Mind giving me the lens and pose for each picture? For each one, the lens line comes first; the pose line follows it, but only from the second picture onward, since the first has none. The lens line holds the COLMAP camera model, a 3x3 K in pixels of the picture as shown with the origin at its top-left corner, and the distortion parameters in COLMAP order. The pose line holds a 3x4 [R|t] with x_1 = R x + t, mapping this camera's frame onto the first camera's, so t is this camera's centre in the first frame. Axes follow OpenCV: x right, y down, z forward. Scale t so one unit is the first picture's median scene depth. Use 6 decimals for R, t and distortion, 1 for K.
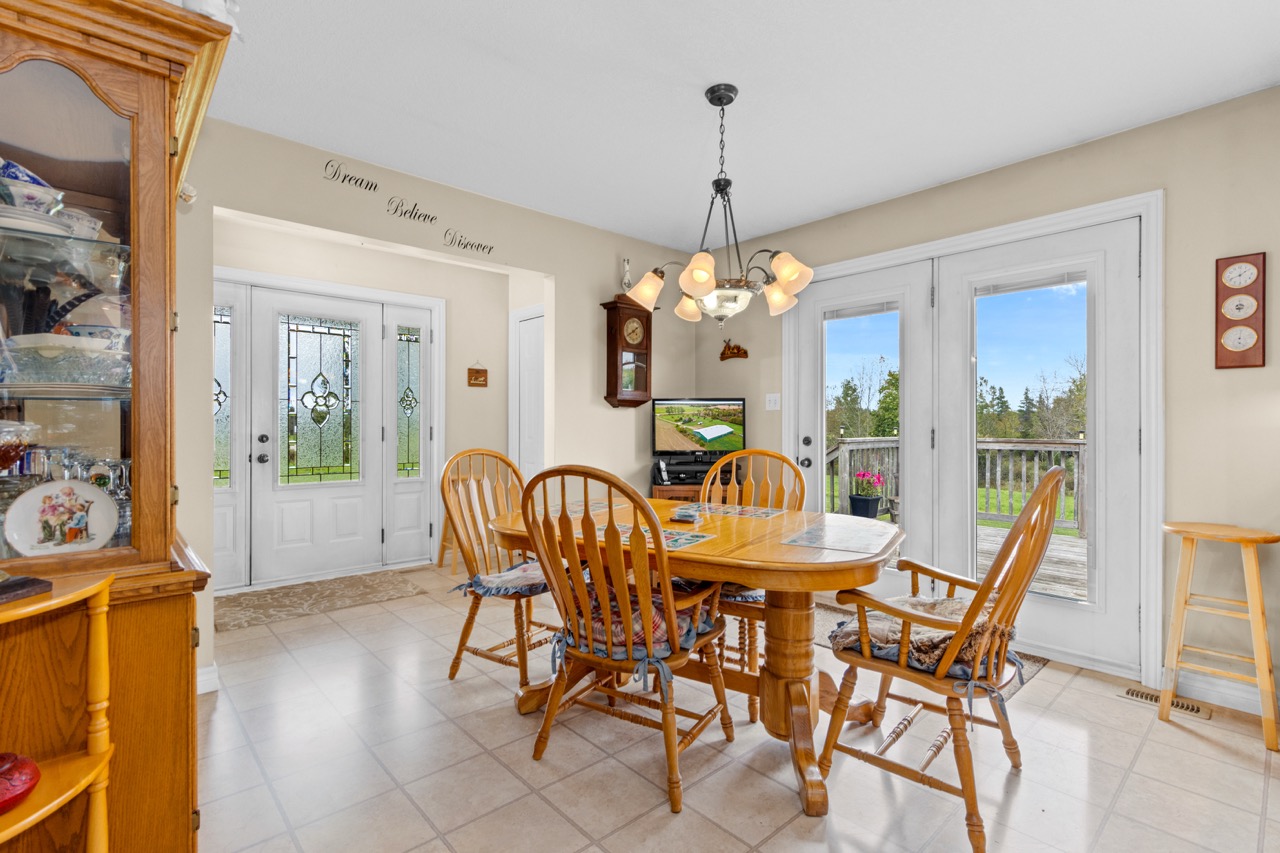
lens RADIAL K [[594.6, 0, 634.3], [0, 594.6, 427.8], [0, 0, 1]] dist [0.004124, -0.001262]
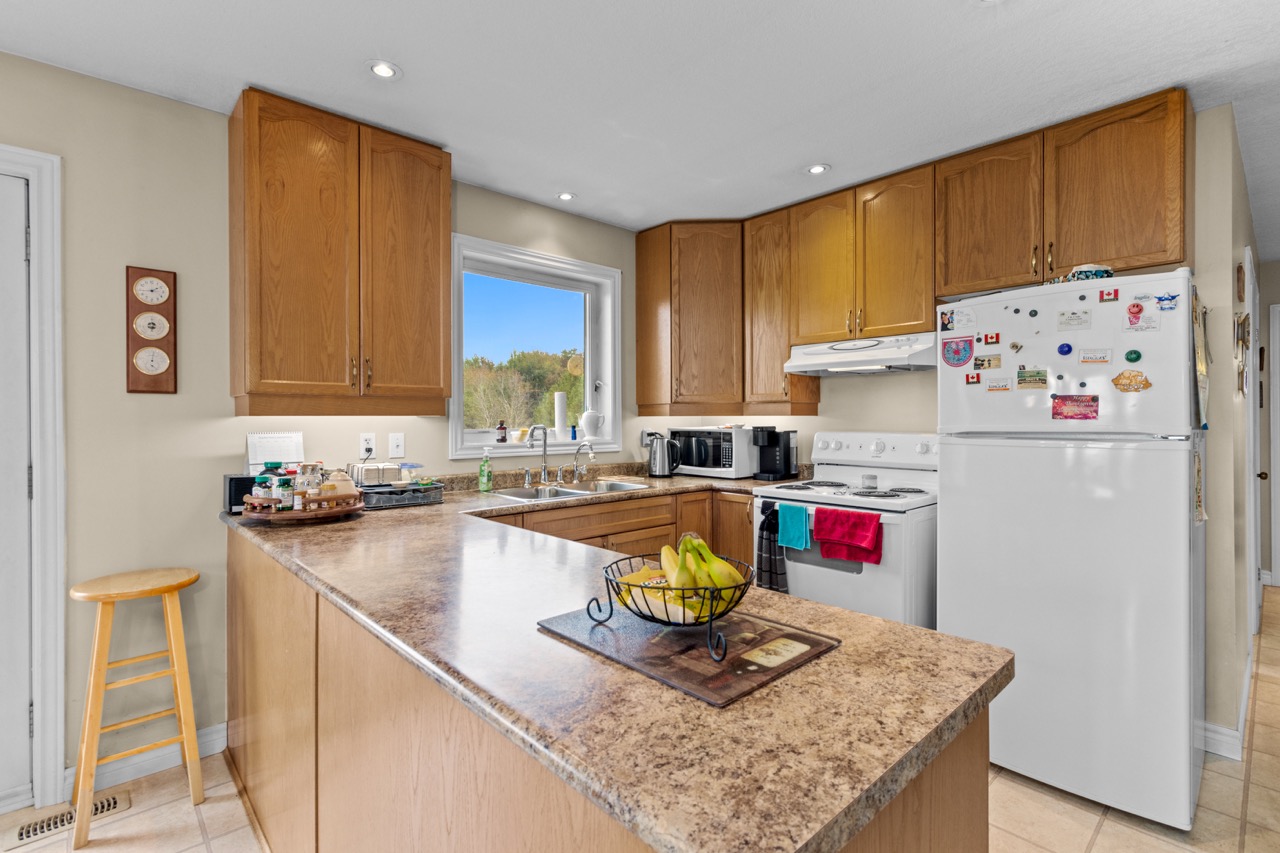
lens RADIAL K [[594.6, 0, 641.4], [0, 594.6, 420.3], [0, 0, 1]] dist [0.004124, -0.001262]
pose [[-0.022339, -0.003403, 0.999745, 0.068719], [0.007577, 0.999965, 0.003573, -0.040940], [-0.999722, 0.007655, -0.022312, 0.200086]]
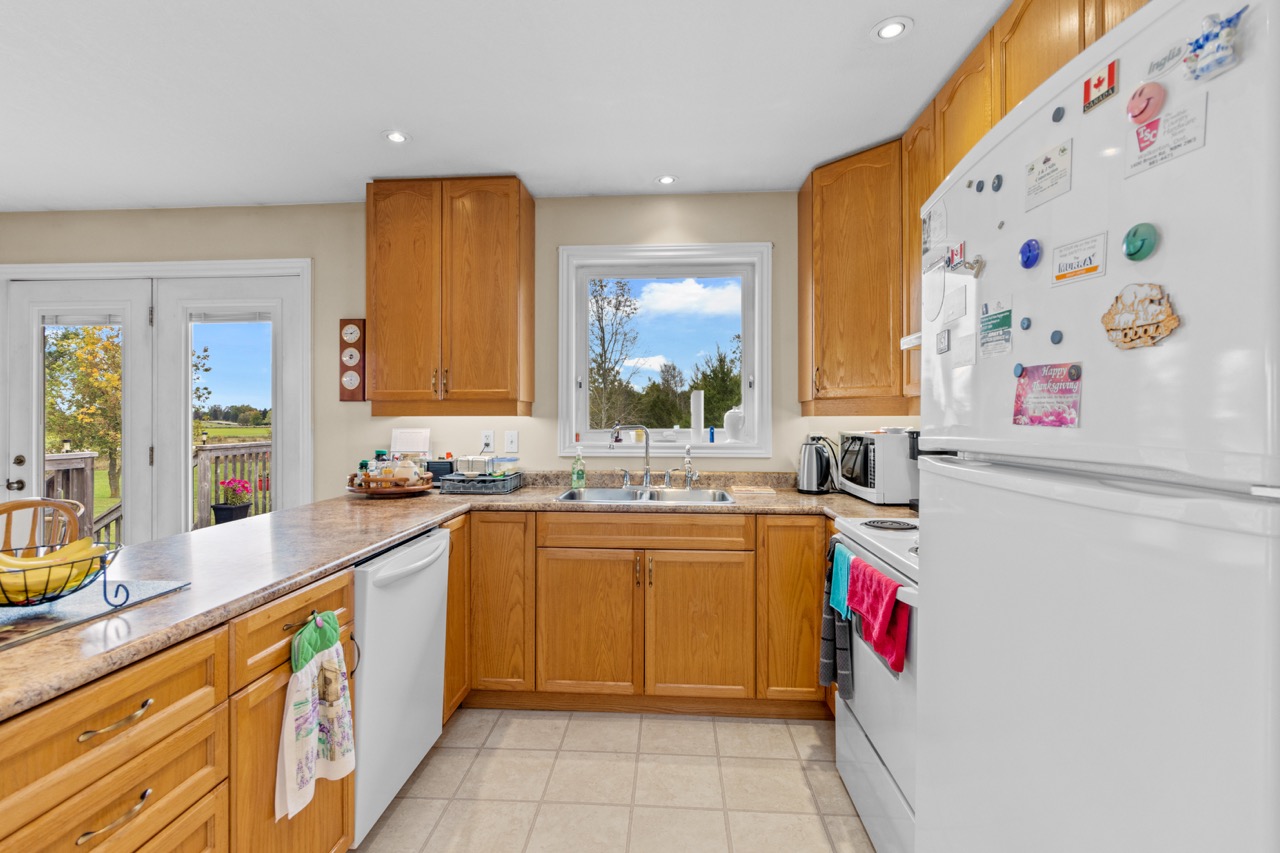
lens RADIAL K [[594.6, 0, 634.2], [0, 594.6, 418.4], [0, 0, 1]] dist [0.004124, -0.001262]
pose [[0.712422, -0.000583, 0.701751, 0.371080], [0.003684, 0.999989, -0.002910, -0.039490], [-0.701741, 0.004659, 0.712417, -0.299572]]
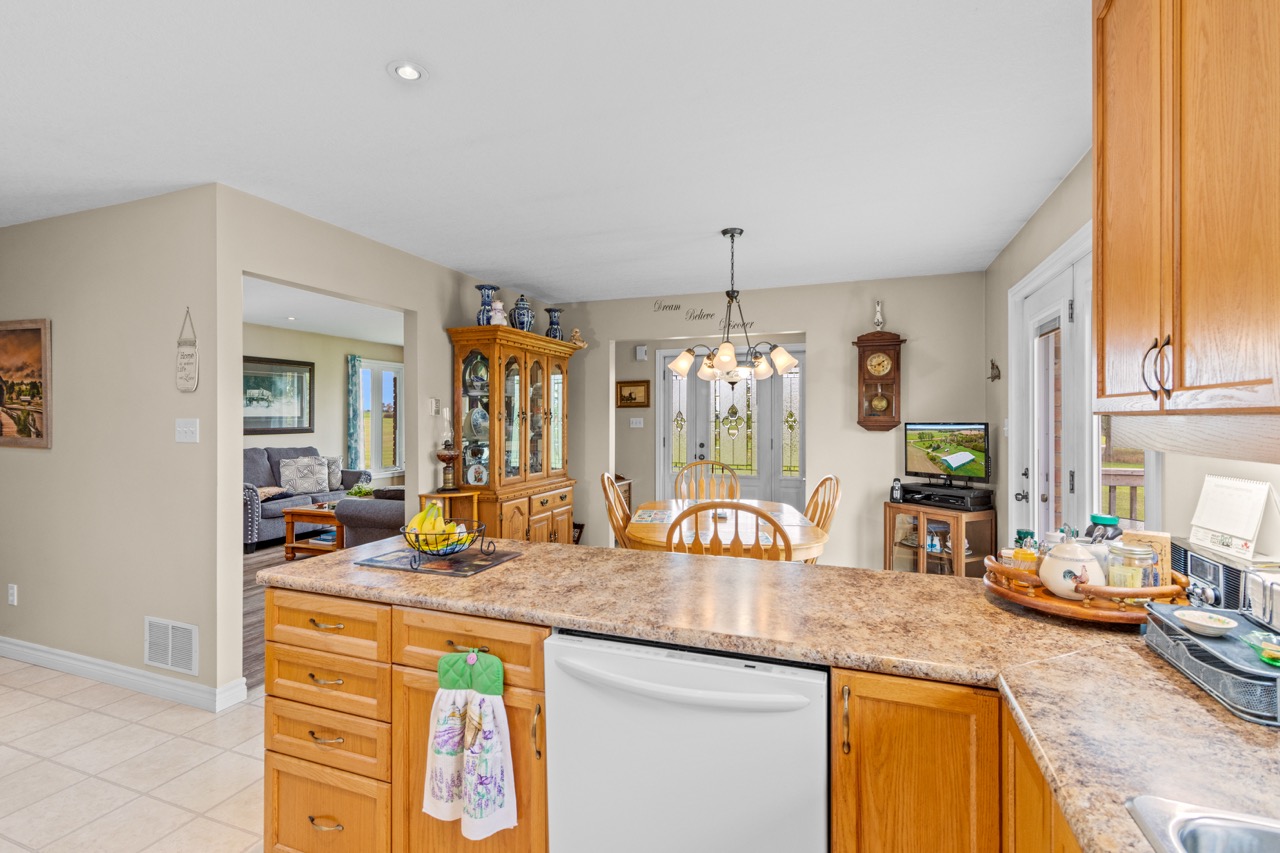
lens RADIAL K [[594.6, 0, 636.0], [0, 594.6, 418.8], [0, 0, 1]] dist [0.004124, -0.001262]
pose [[0.456101, 0.000768, -0.889928, 0.948795], [-0.003894, 0.999992, -0.001133, -0.066092], [0.889919, 0.003982, 0.456100, 0.081021]]
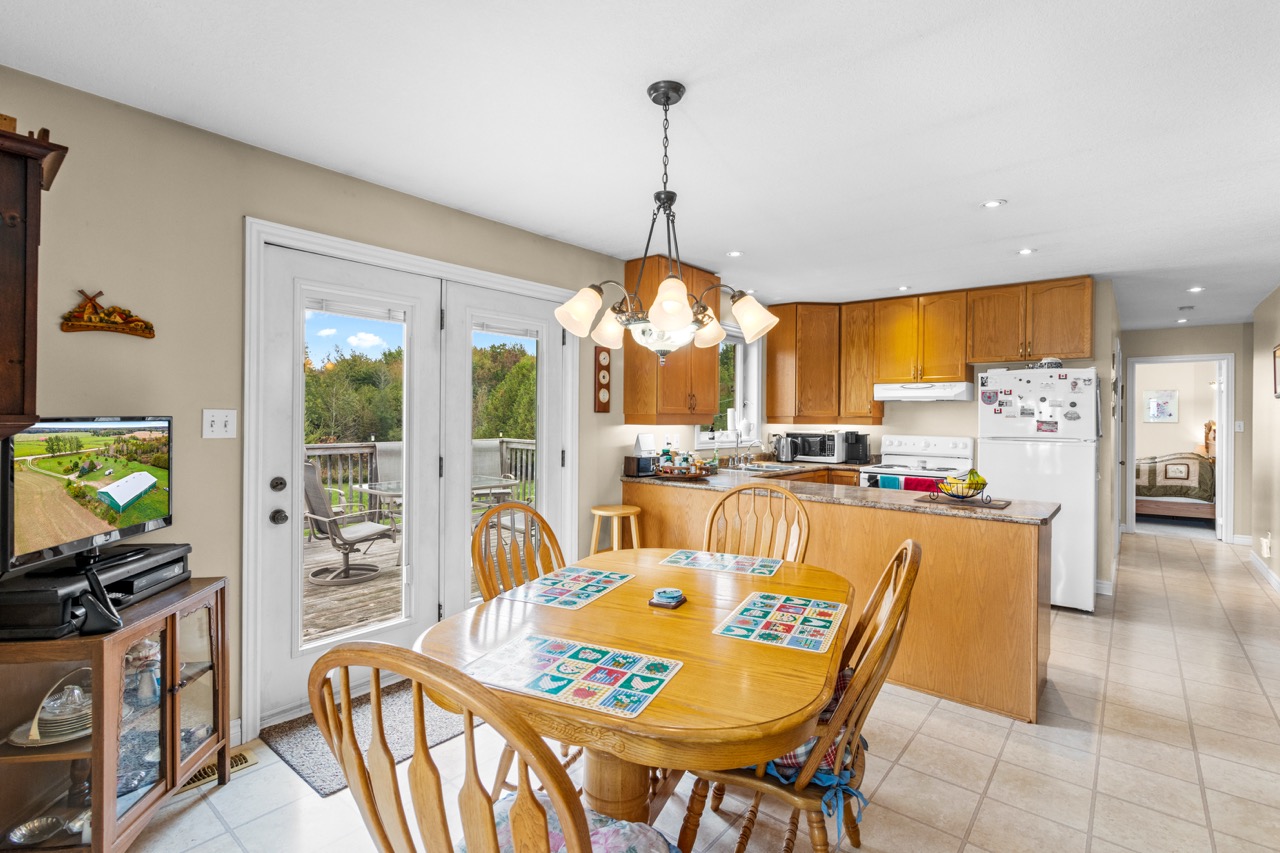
lens RADIAL K [[594.6, 0, 643.7], [0, 594.6, 414.5], [0, 0, 1]] dist [0.004124, -0.001262]
pose [[-0.150726, 0.000372, 0.988576, -0.491110], [-0.007411, 0.999971, -0.001506, -0.066331], [-0.988548, -0.007554, -0.150719, 0.814020]]
